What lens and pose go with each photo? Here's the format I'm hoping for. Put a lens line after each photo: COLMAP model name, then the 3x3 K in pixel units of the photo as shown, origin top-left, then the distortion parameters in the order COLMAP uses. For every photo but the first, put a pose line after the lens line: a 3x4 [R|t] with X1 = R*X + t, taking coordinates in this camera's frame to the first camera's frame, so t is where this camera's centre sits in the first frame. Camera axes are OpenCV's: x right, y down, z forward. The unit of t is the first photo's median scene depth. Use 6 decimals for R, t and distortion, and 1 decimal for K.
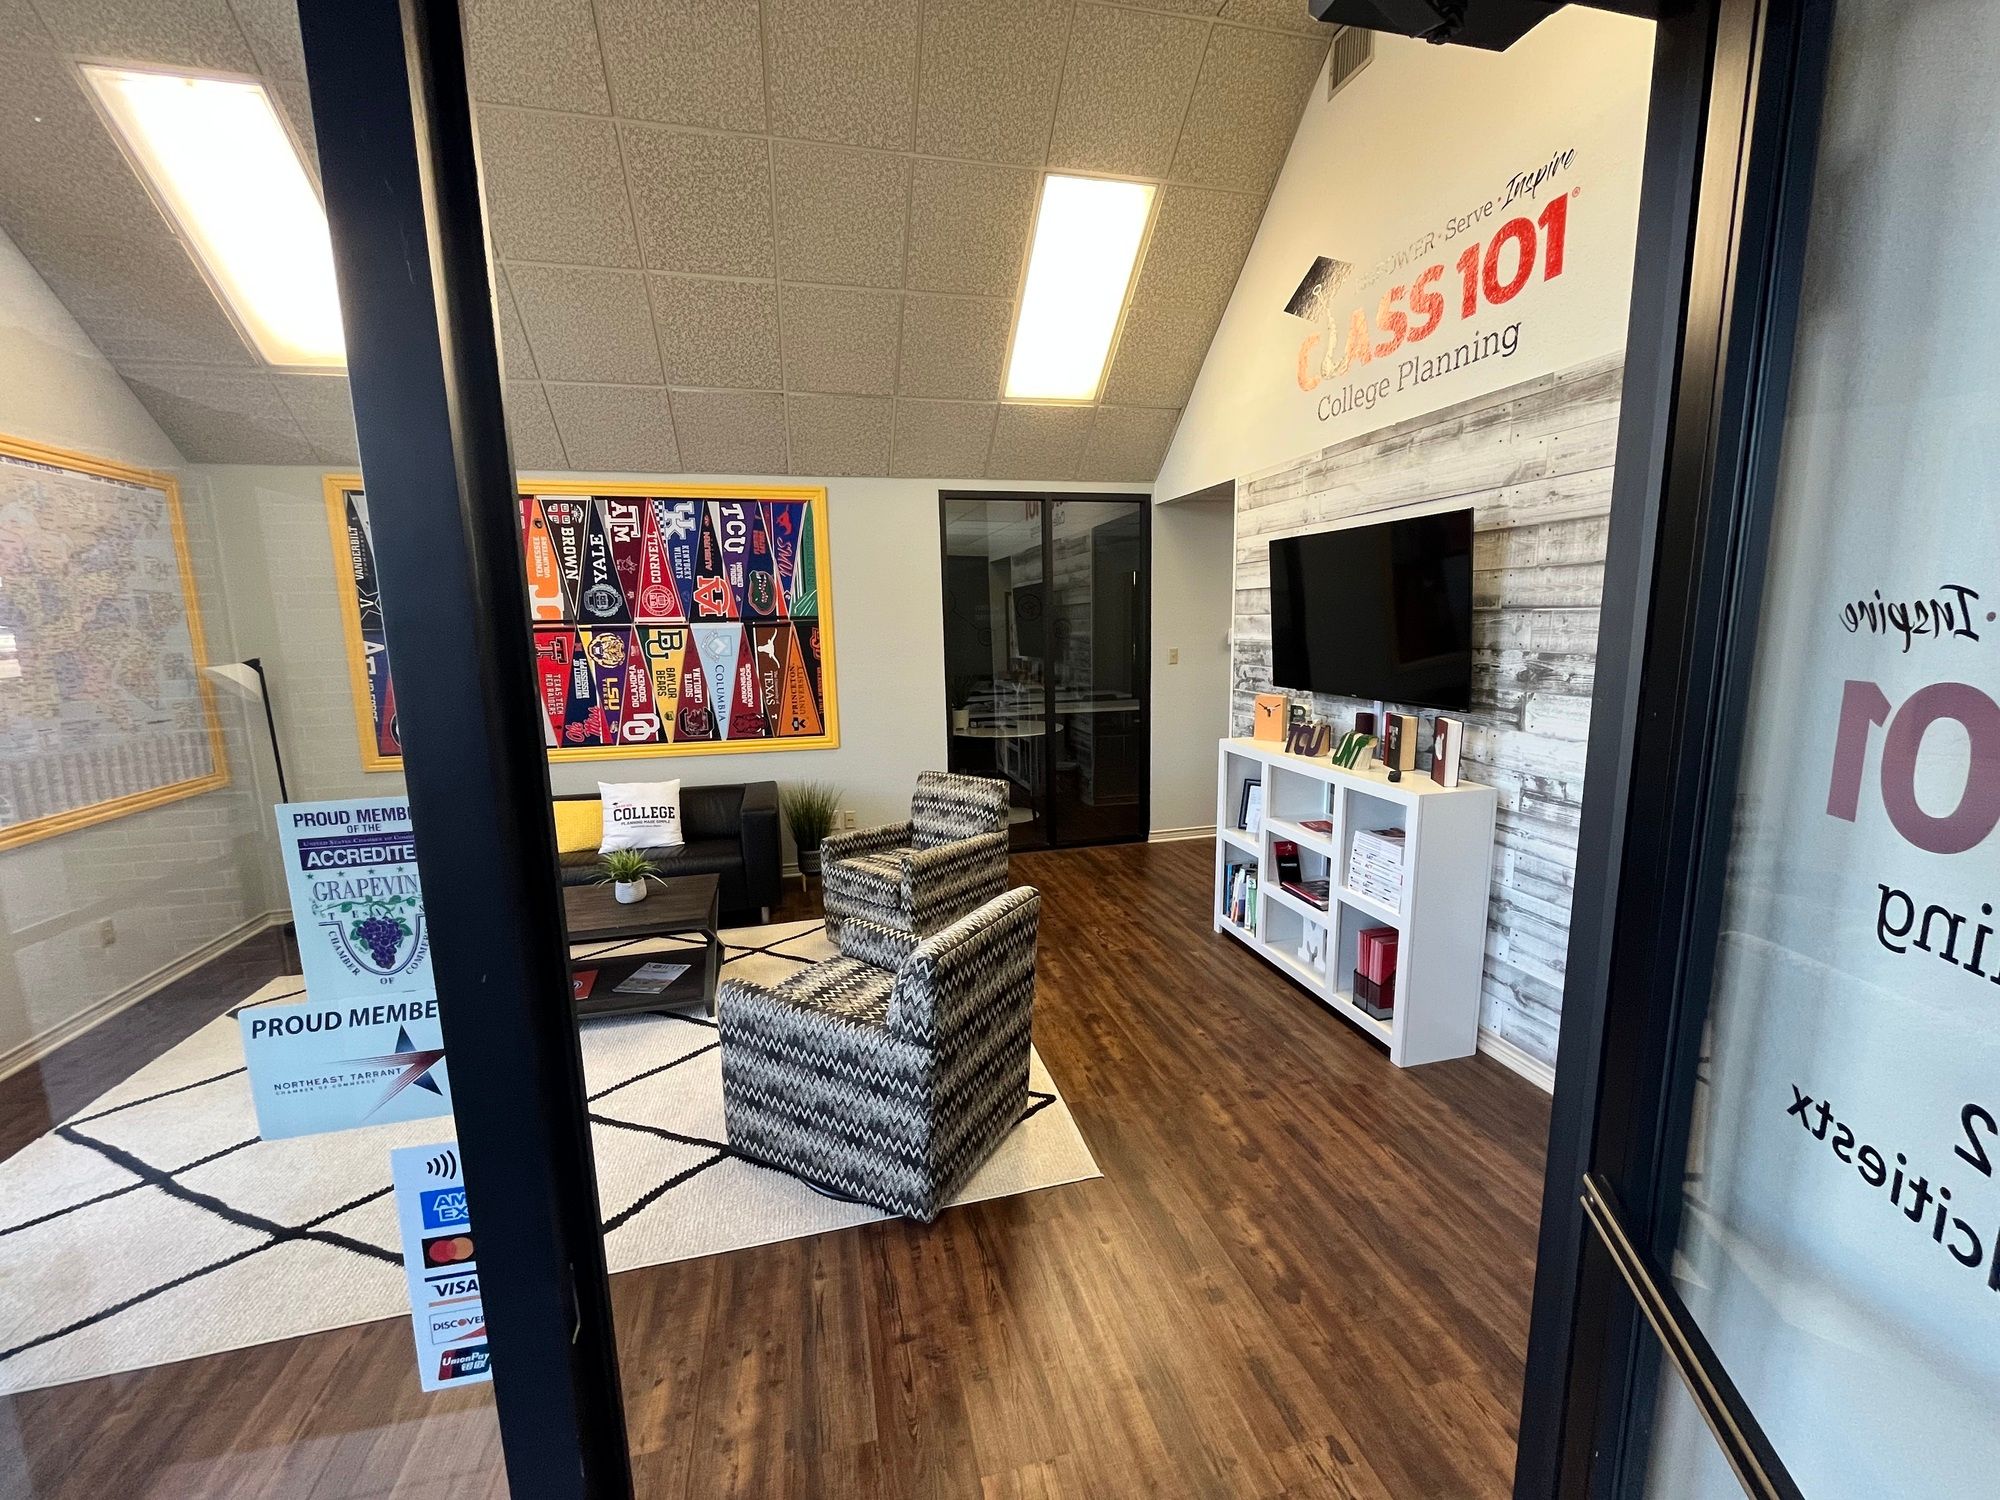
lens RADIAL K [[809.0, 0, 1003.7], [0, 809.0, 754.1], [0, 0, 1]] dist [-0.002266, -0.000425]
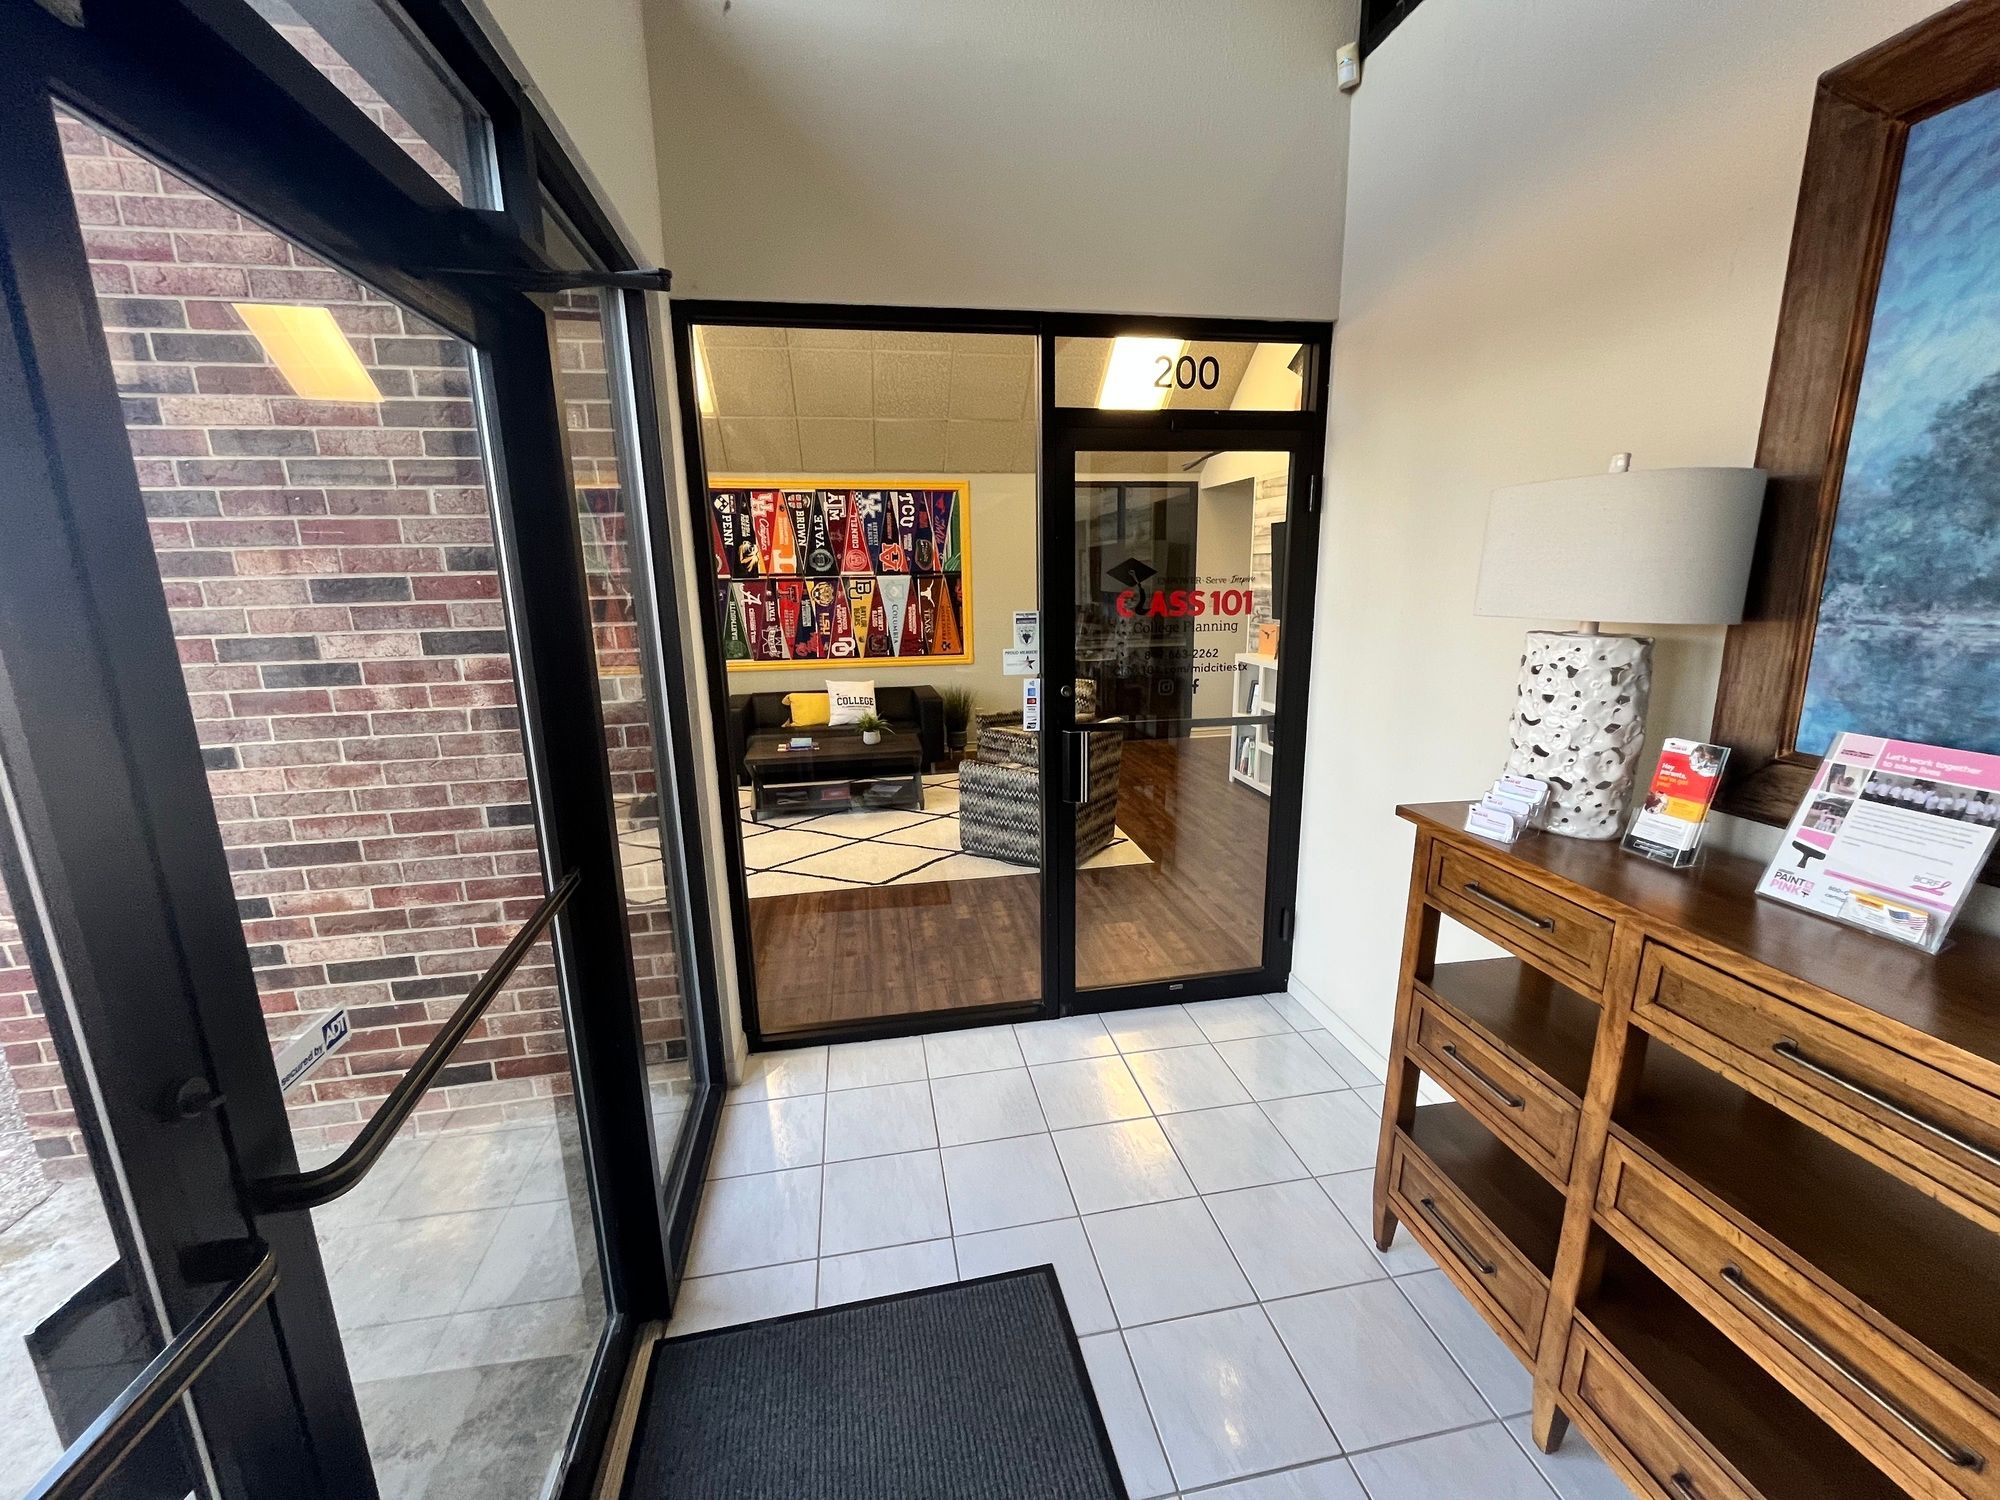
lens RADIAL K [[809.0, 0, 1004.8], [0, 809.0, 755.4], [0, 0, 1]] dist [-0.002266, -0.000425]
pose [[0.997902, 0.016931, -0.062491, -0.062774], [-0.013126, 0.998063, 0.060803, 0.077143], [0.063399, -0.059855, 0.996192, -0.506136]]
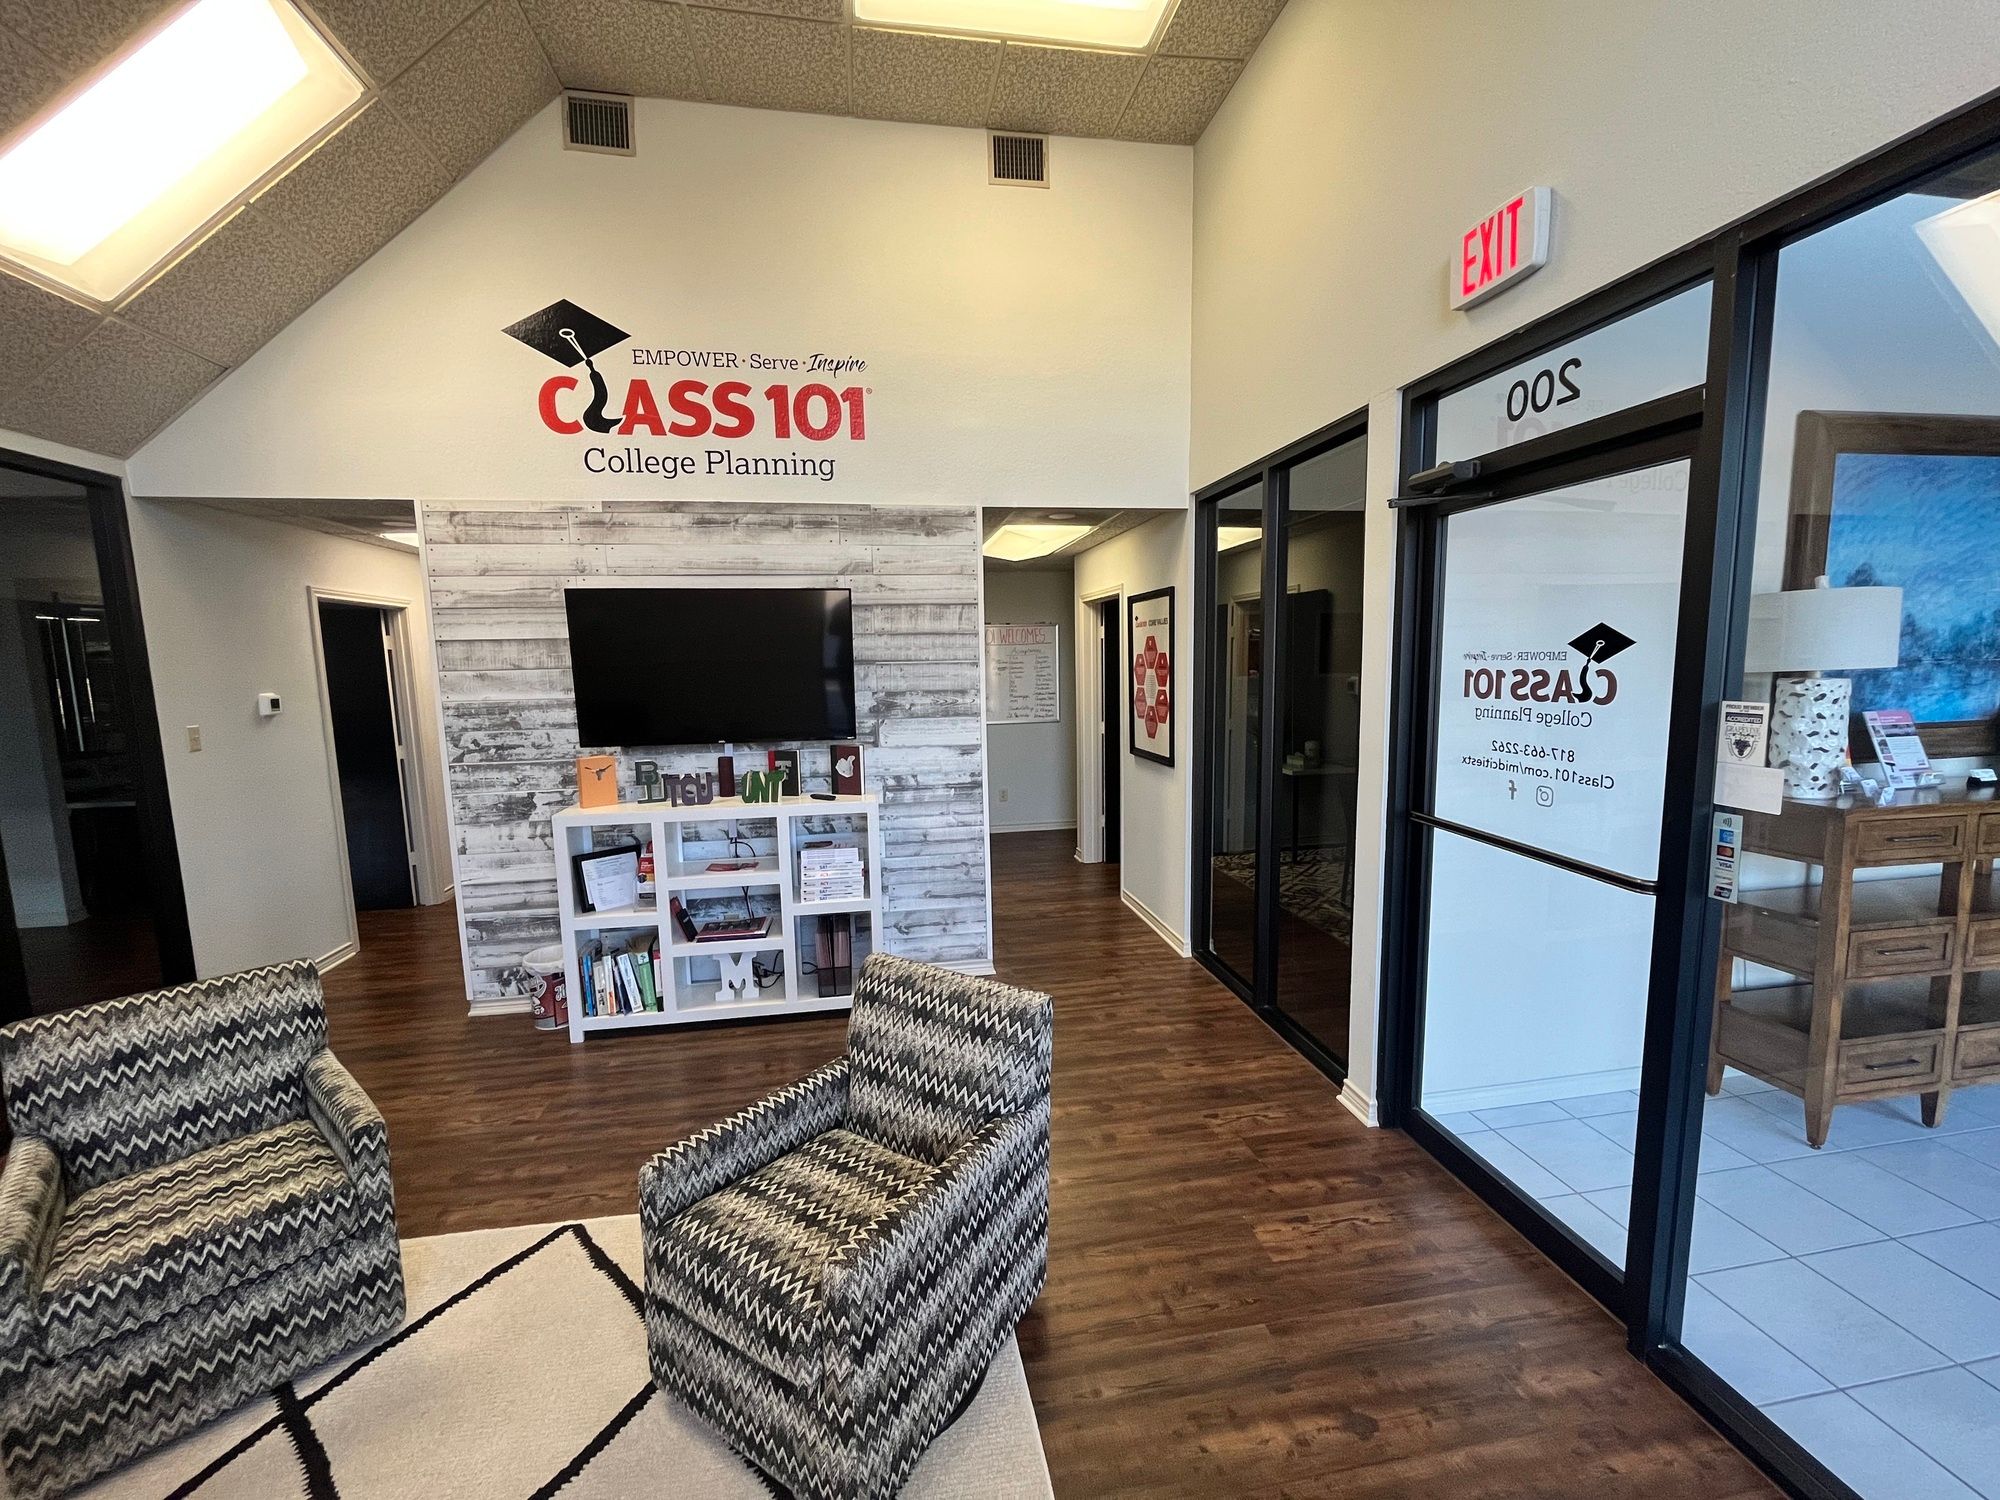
lens RADIAL K [[809.0, 0, 1002.9], [0, 809.0, 752.7], [0, 0, 1]] dist [-0.002266, -0.000425]
pose [[0.075225, -0.101291, 0.992009, -0.469649], [0.181093, 0.979672, 0.086299, -0.063082], [-0.980585, 0.173154, 0.092039, 0.403041]]
